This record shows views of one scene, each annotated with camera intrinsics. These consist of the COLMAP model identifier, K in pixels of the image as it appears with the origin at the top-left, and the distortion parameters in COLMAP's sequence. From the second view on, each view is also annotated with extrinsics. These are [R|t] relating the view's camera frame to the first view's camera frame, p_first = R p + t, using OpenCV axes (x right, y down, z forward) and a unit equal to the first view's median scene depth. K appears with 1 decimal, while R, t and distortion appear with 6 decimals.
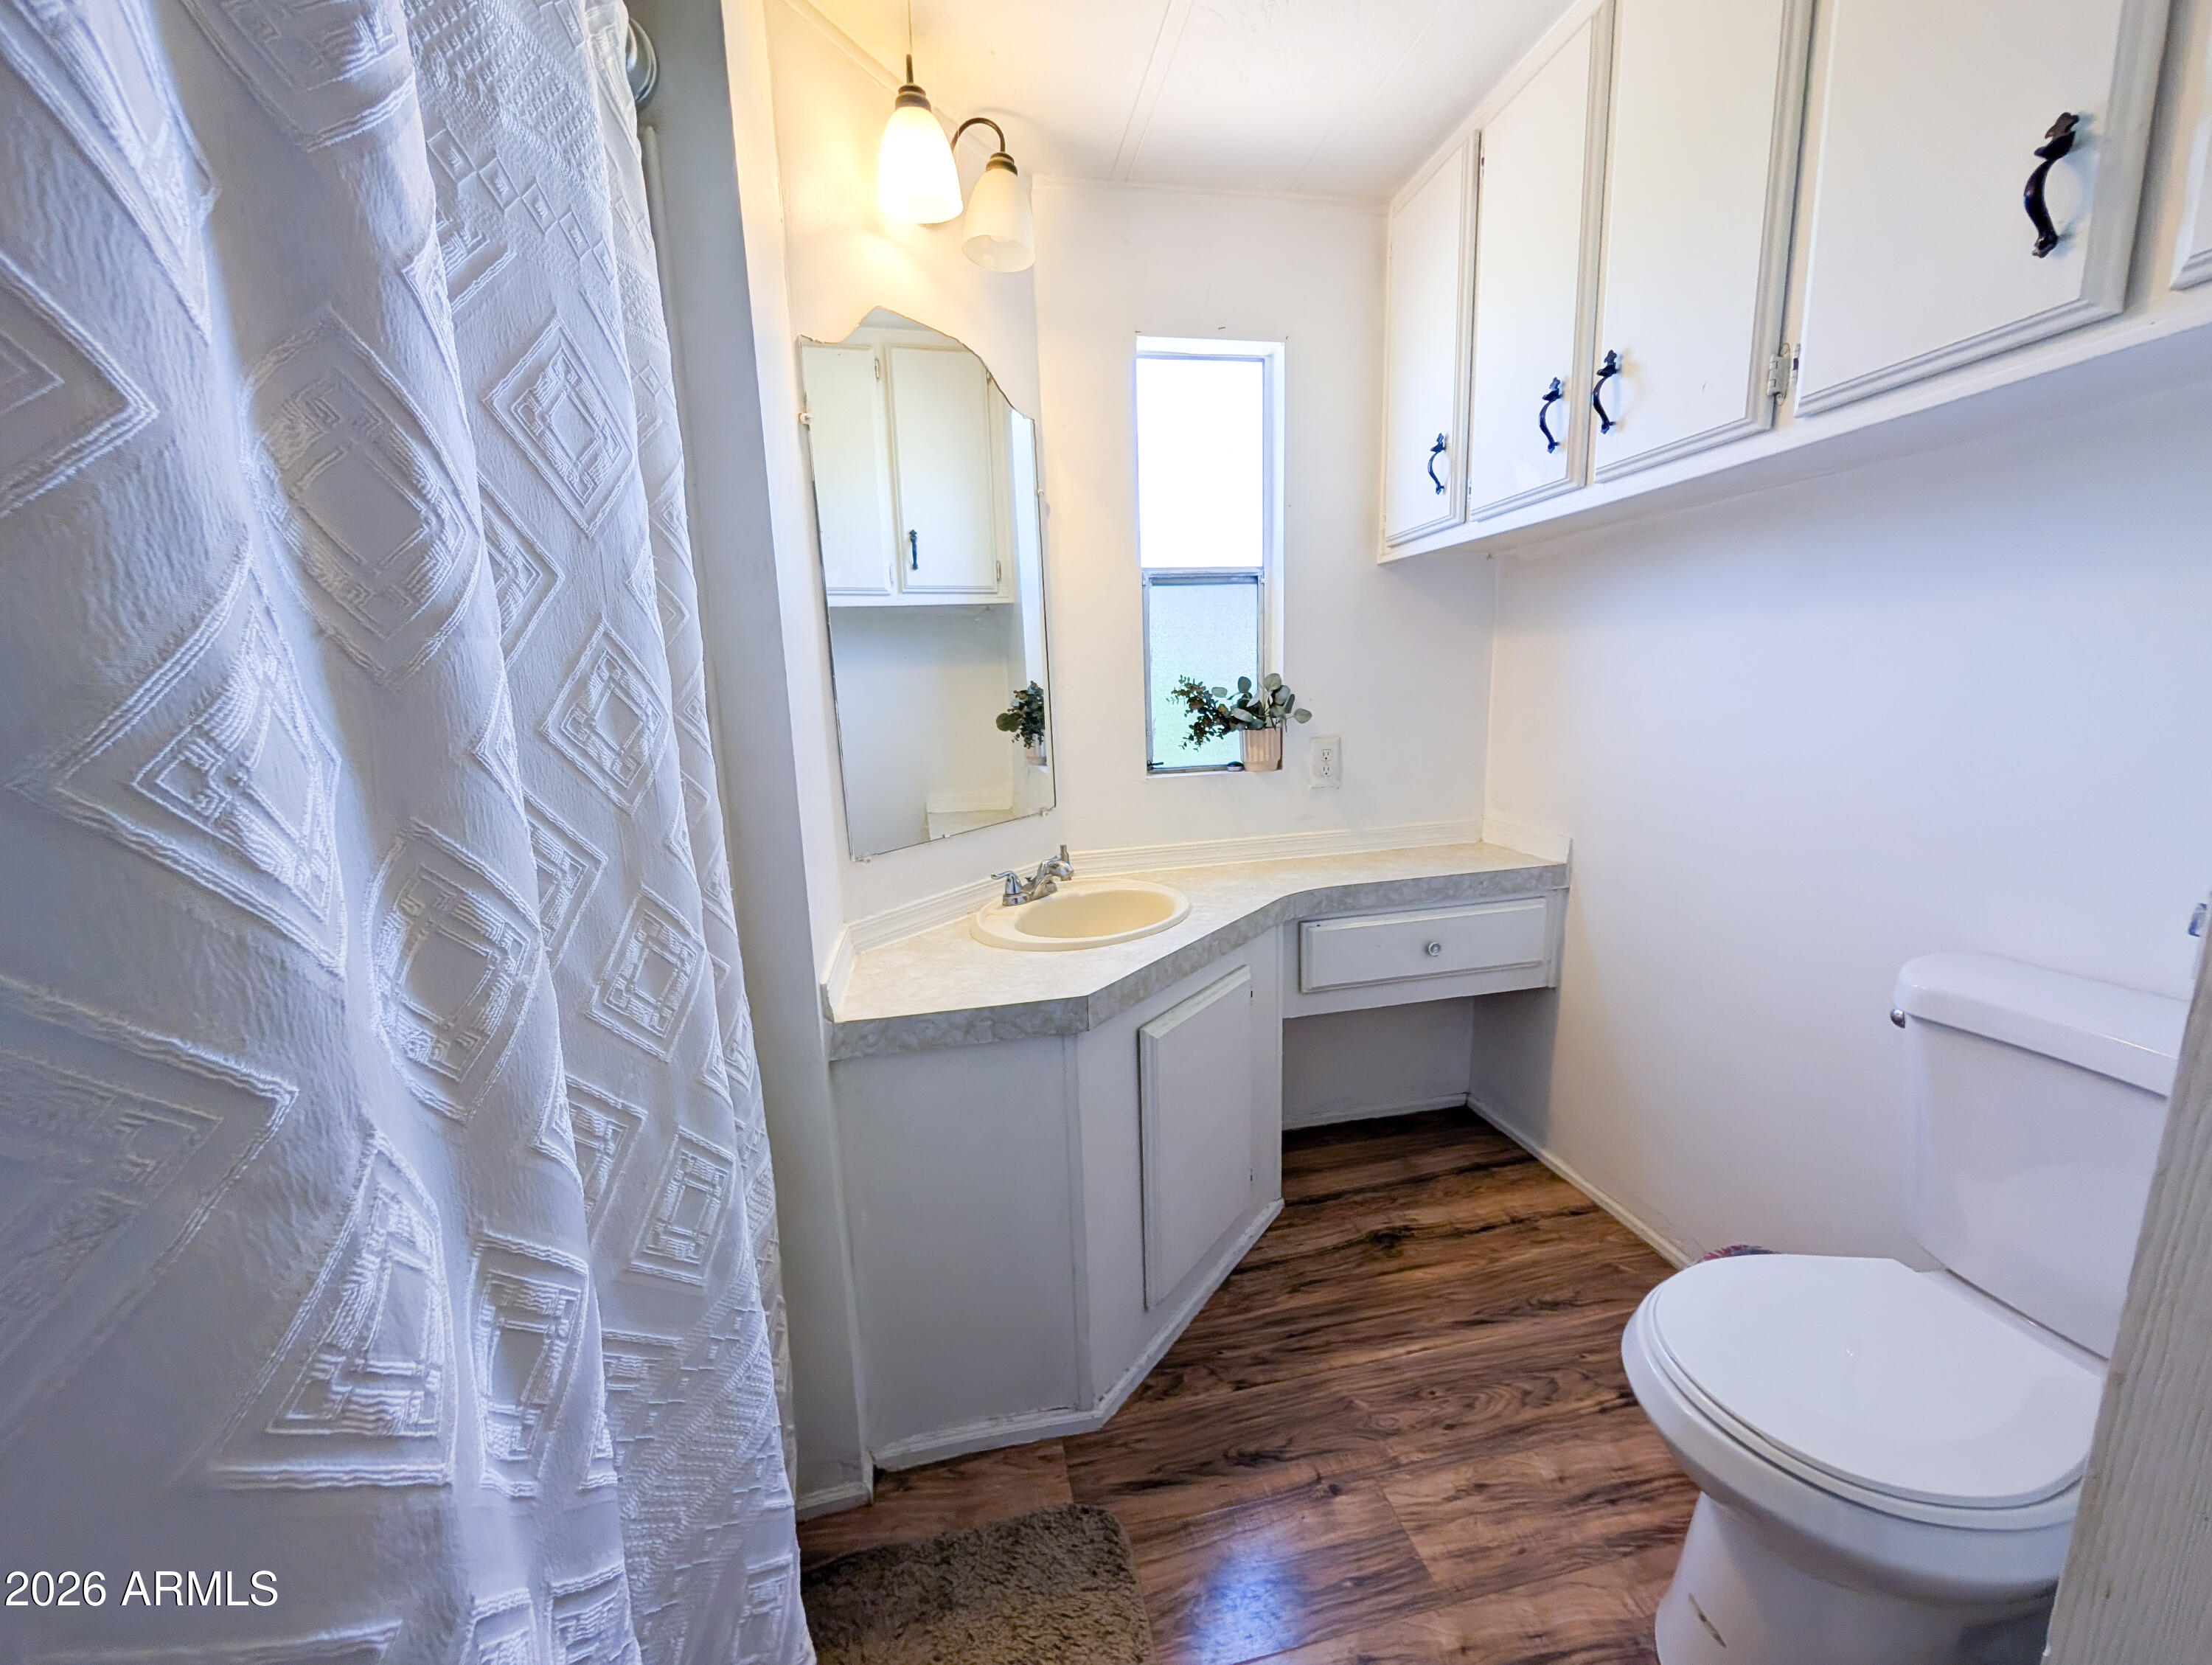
lens RADIAL K [[837.5, 0, 1110.2], [0, 837.5, 839.1], [0, 0, 1]] dist [-0.000655, 0.001077]
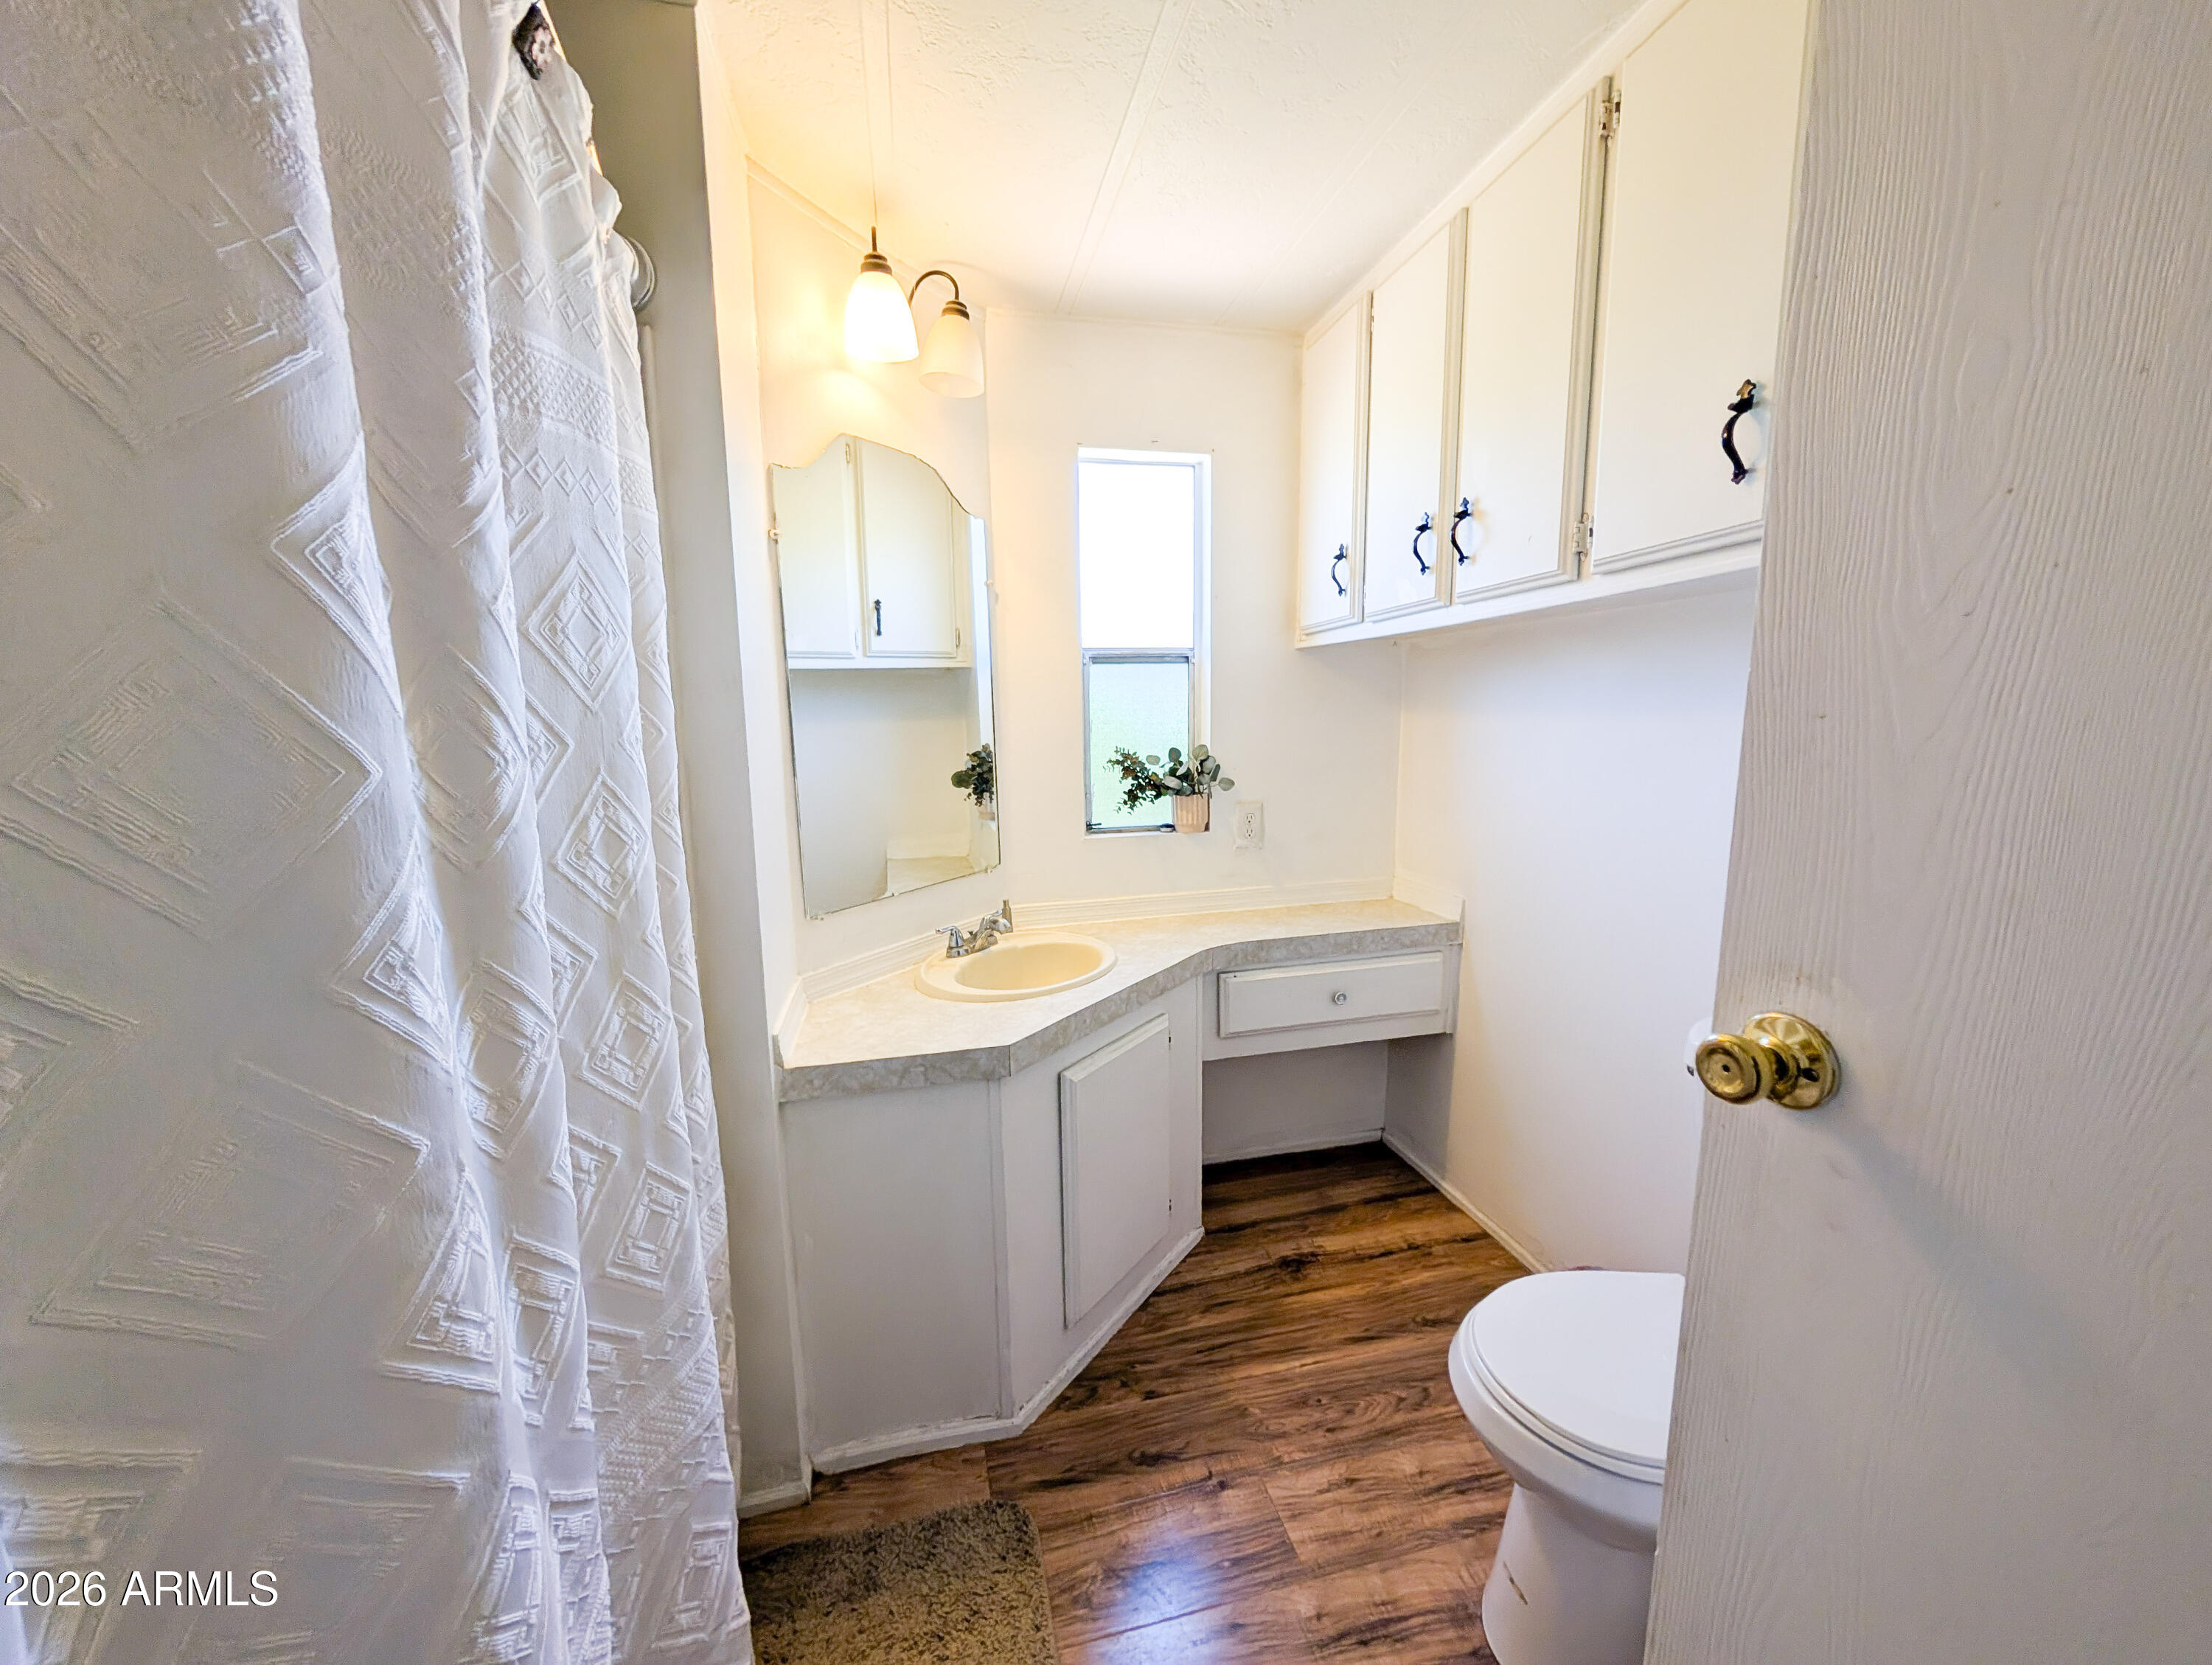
lens RADIAL K [[837.5, 0, 1114.7], [0, 837.5, 840.8], [0, 0, 1]] dist [-0.000655, 0.001077]
pose [[0.999300, 0.014593, 0.034435, 0.077244], [-0.013502, 0.999407, -0.031691, -0.060959], [-0.034877, 0.031204, 0.998904, -0.167369]]
